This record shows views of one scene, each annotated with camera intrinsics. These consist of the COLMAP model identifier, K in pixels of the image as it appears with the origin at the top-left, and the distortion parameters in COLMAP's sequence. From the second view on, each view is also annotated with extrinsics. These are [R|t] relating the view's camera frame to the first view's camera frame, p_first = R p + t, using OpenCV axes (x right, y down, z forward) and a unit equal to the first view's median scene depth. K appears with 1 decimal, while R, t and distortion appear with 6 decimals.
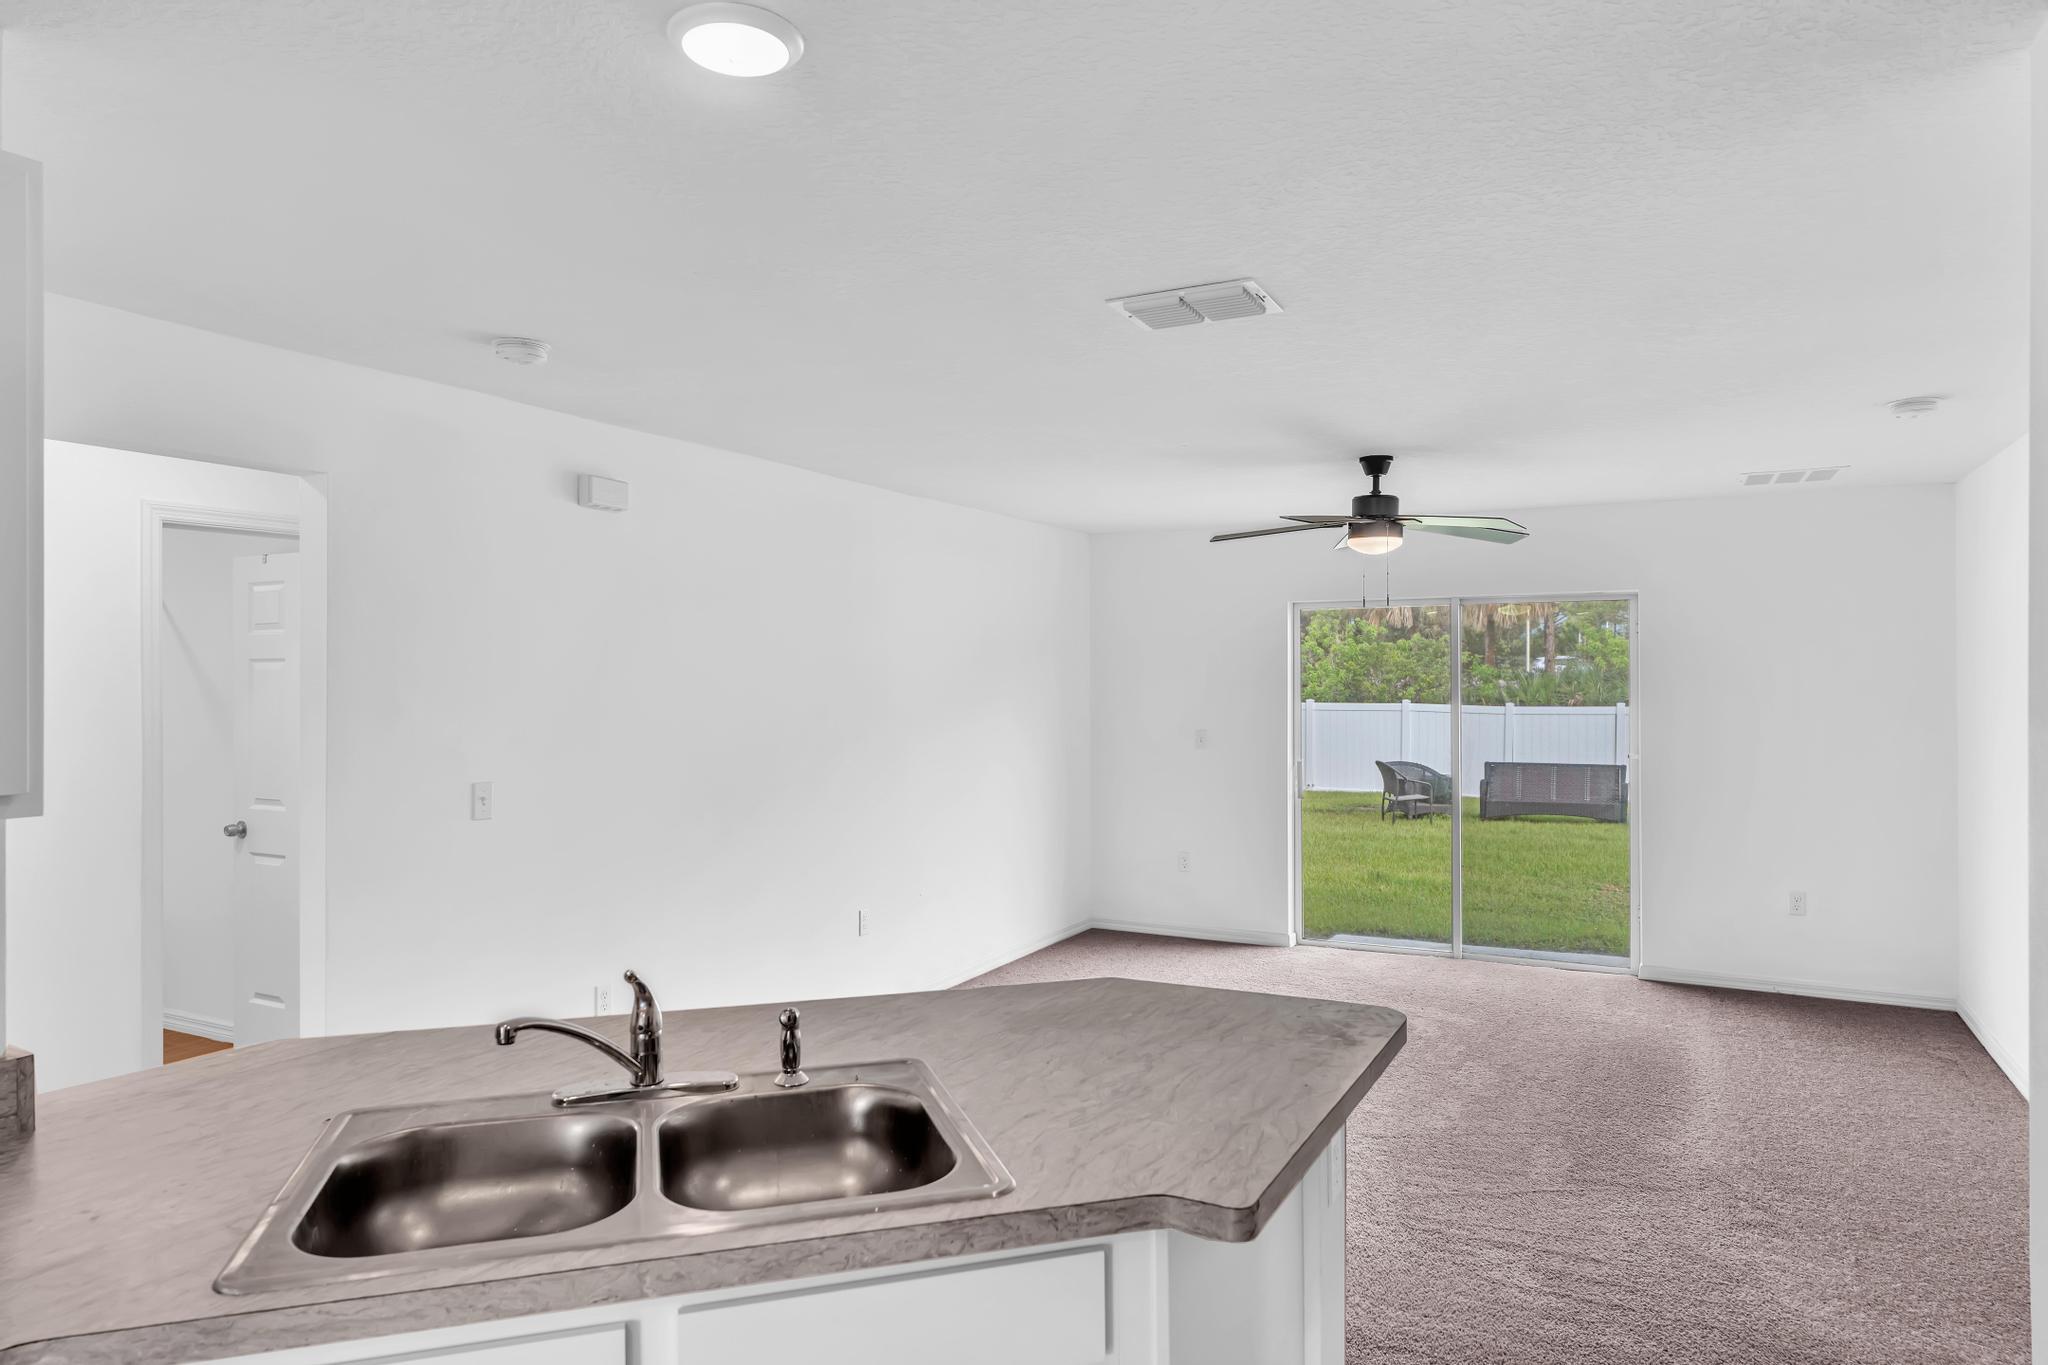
lens RADIAL K [[1242.8, 0, 1024.0], [0, 1242.8, 682.5], [0, 0, 1]] dist [0.001992, 0.000690]
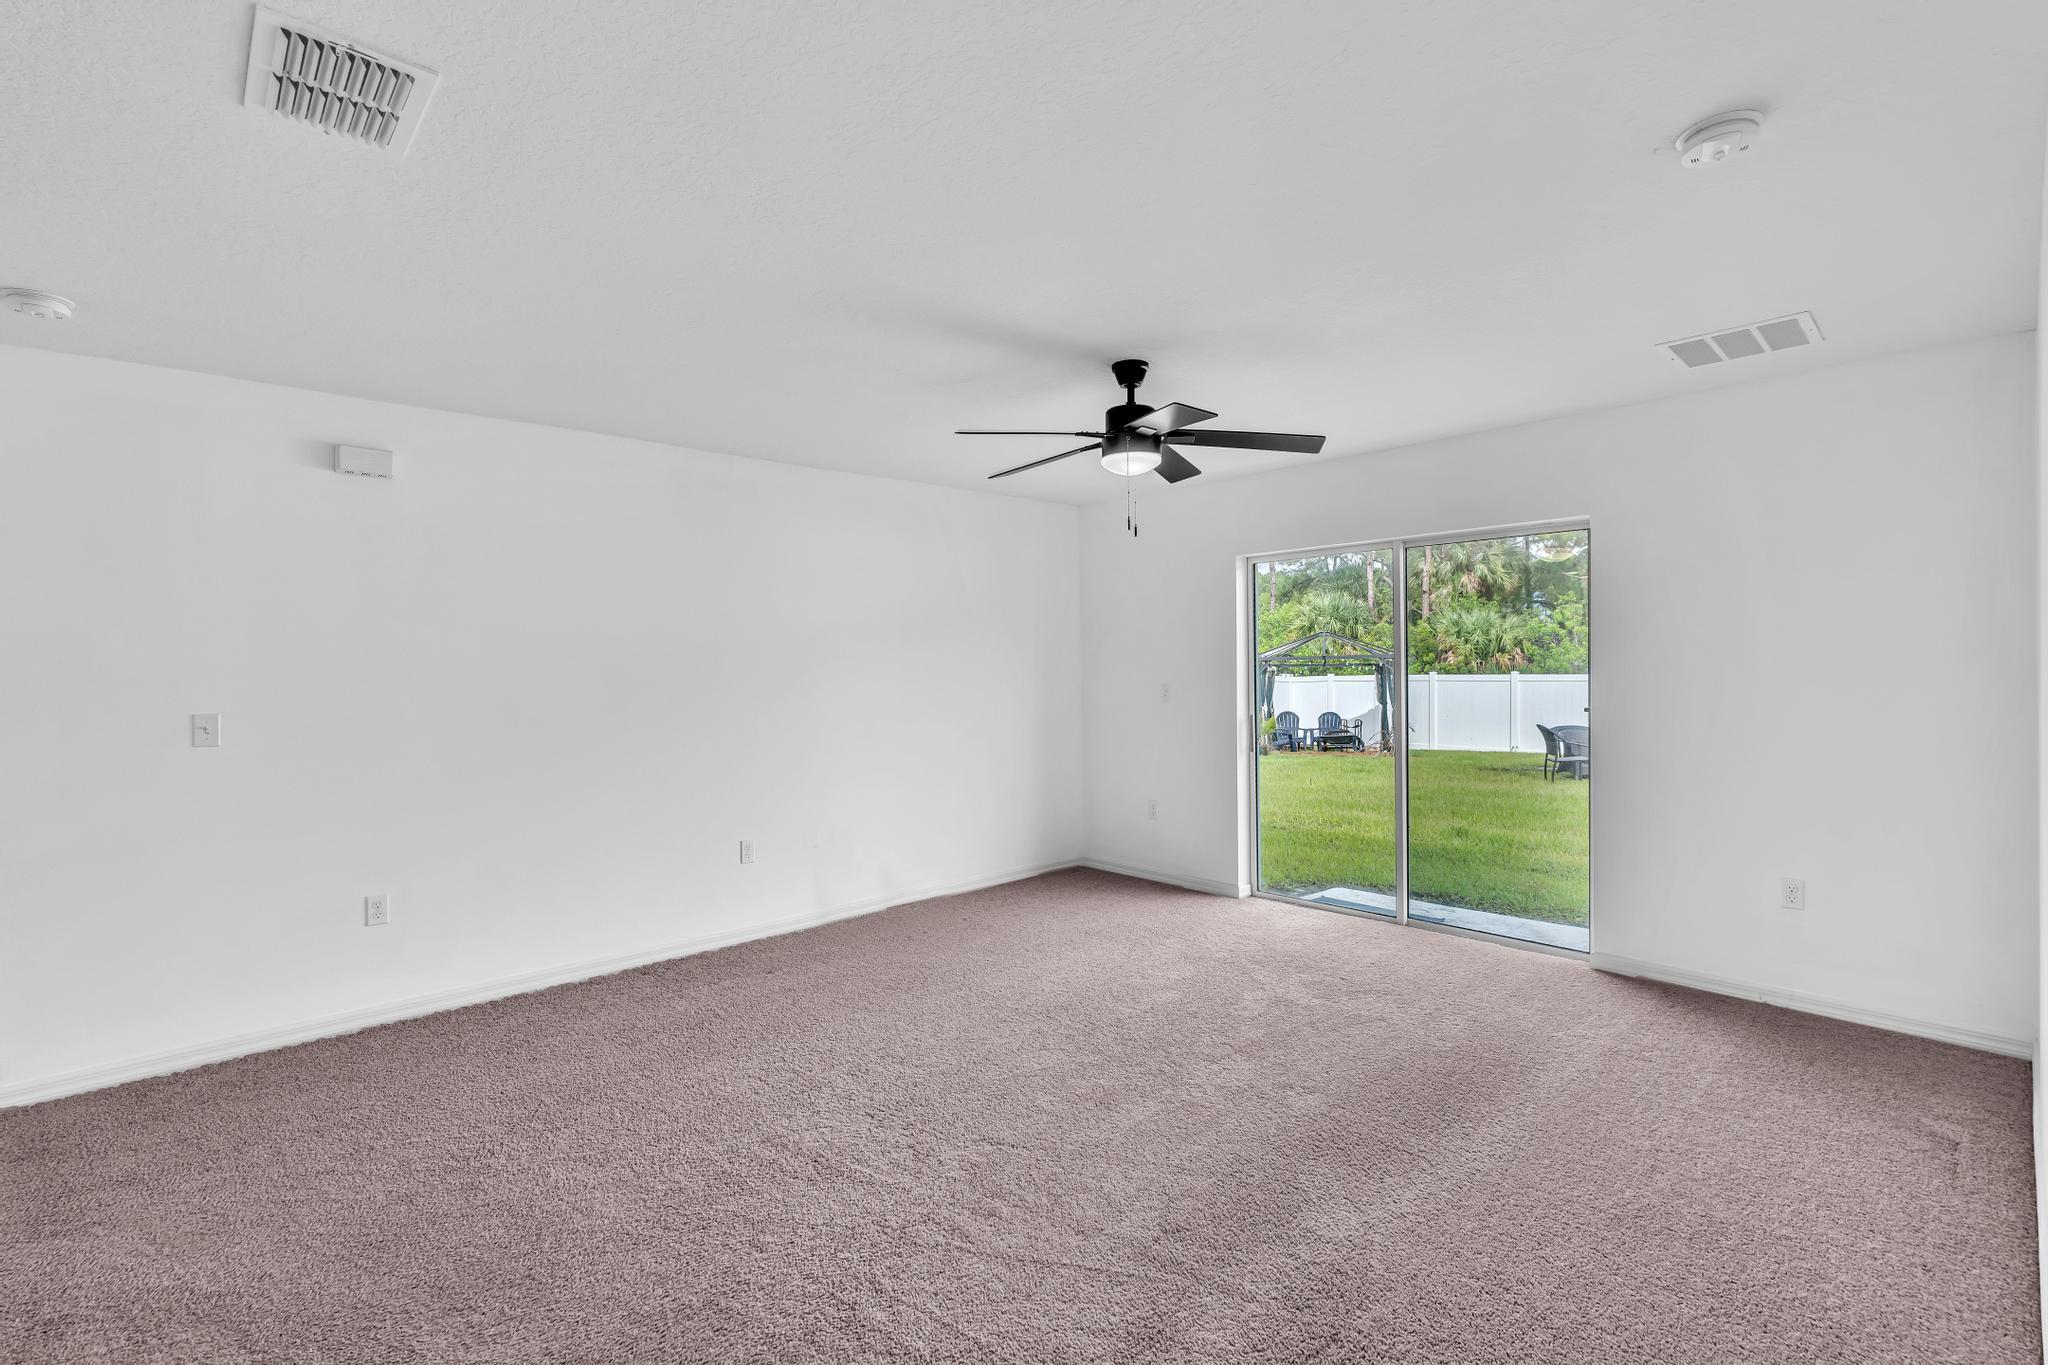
lens RADIAL K [[913.1, 0, 1024.1], [0, 913.1, 679.6], [0, 0, 1]] dist [-0.001063, 0.000033]
pose [[0.944522, -0.006121, -0.328393, 0.308524], [0.010329, 0.999885, 0.011073, 0.026503], [0.328287, -0.013851, 0.944476, 0.256886]]
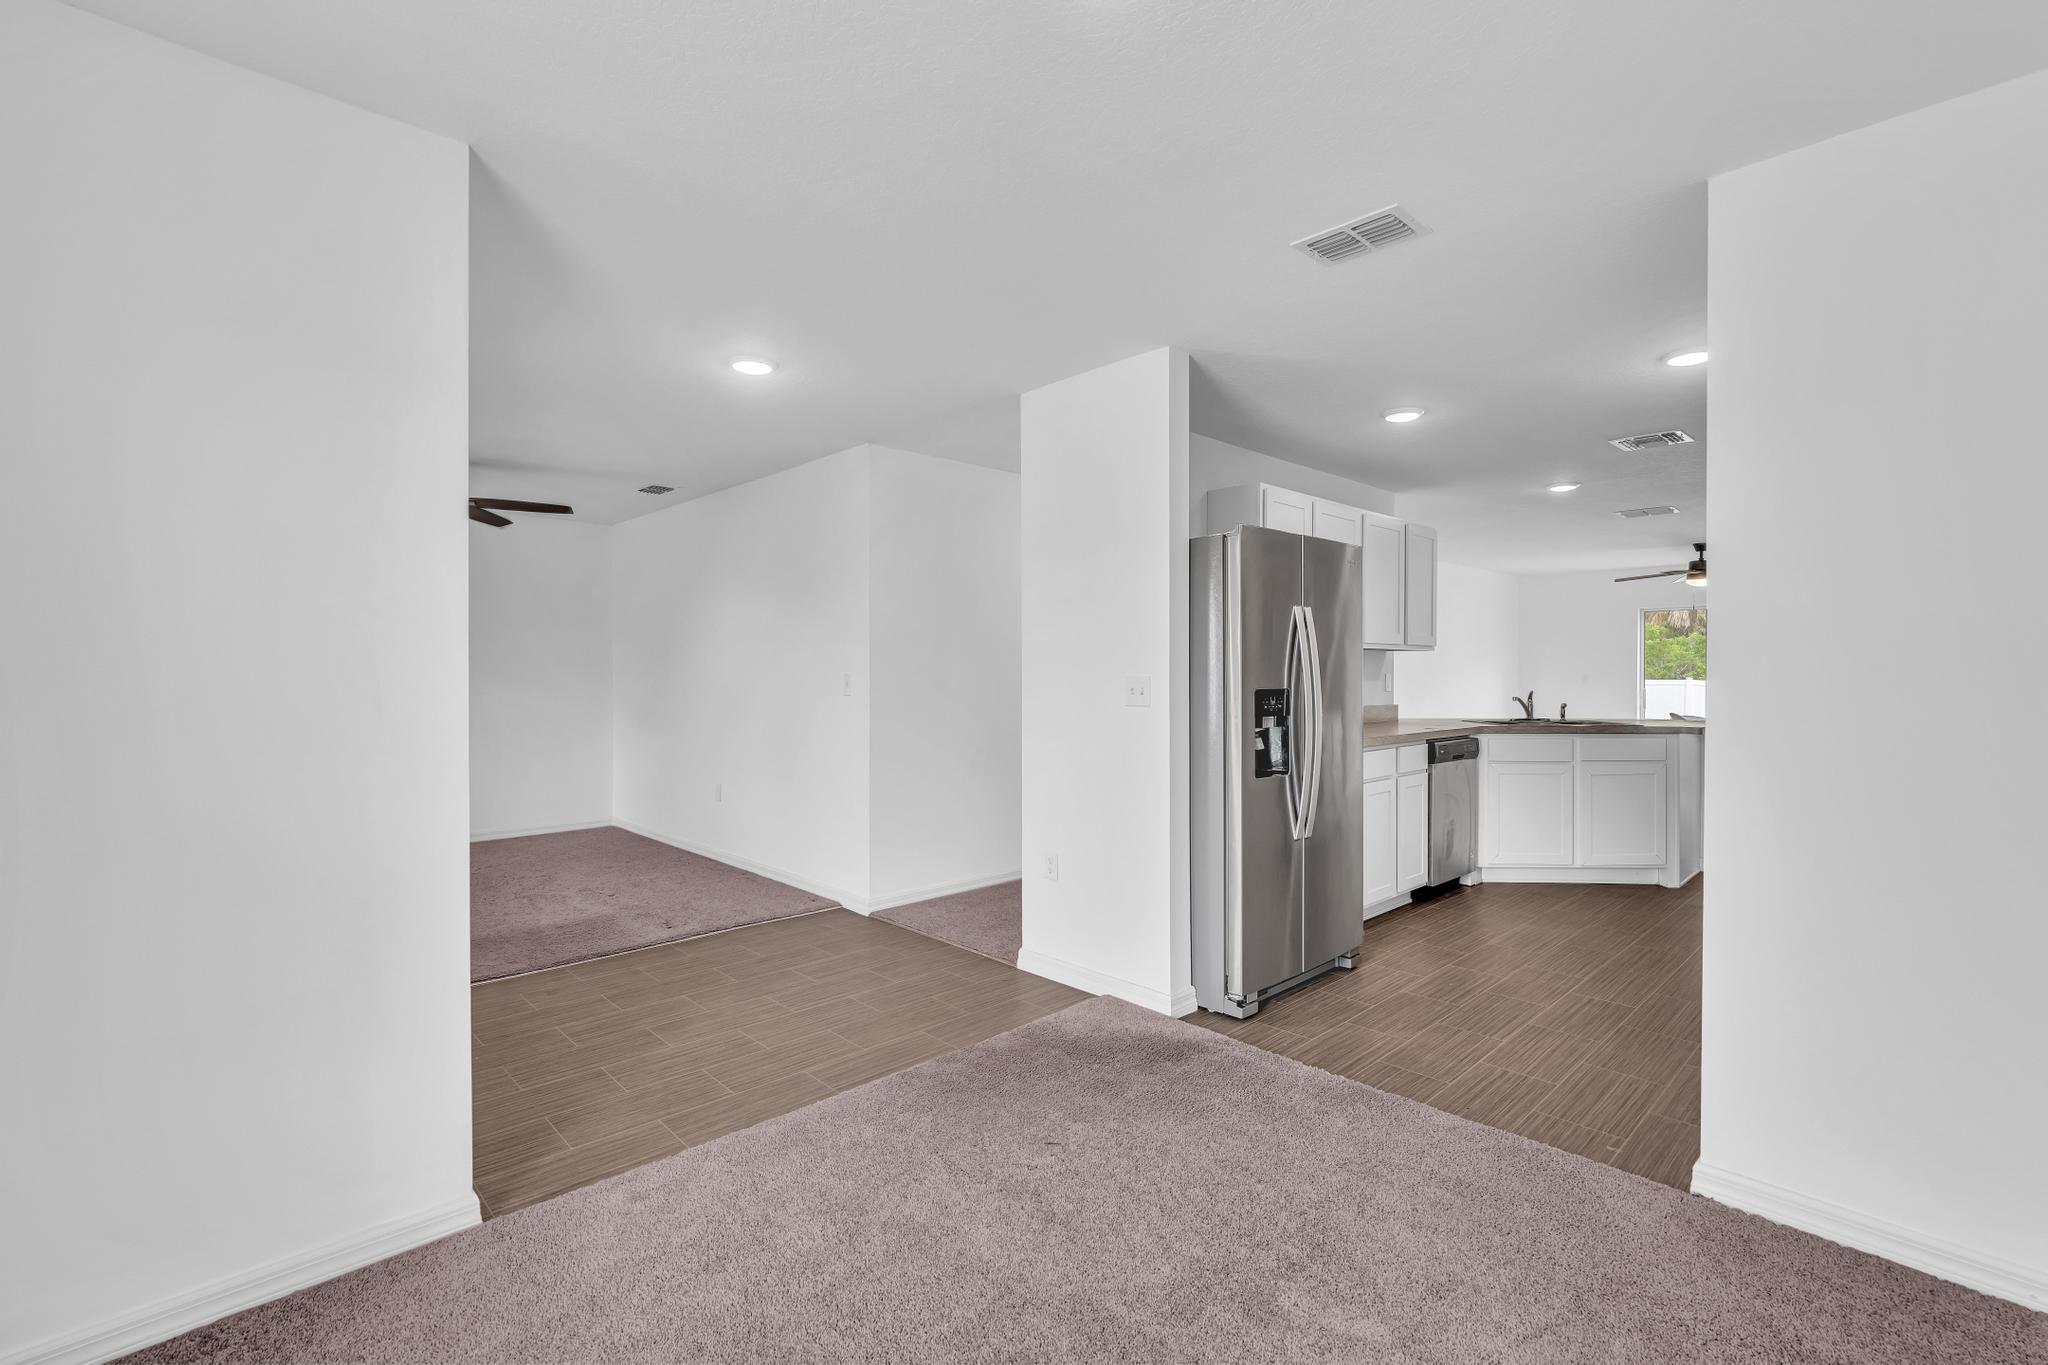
lens RADIAL K [[913.1, 0, 1024.1], [0, 913.1, 679.6], [0, 0, 1]] dist [-0.001063, 0.000033]
pose [[0.948656, 0.008286, -0.316202, -0.261839], [-0.006200, 0.999952, 0.007602, 0.045049], [0.316250, -0.005251, 0.948661, -0.706095]]
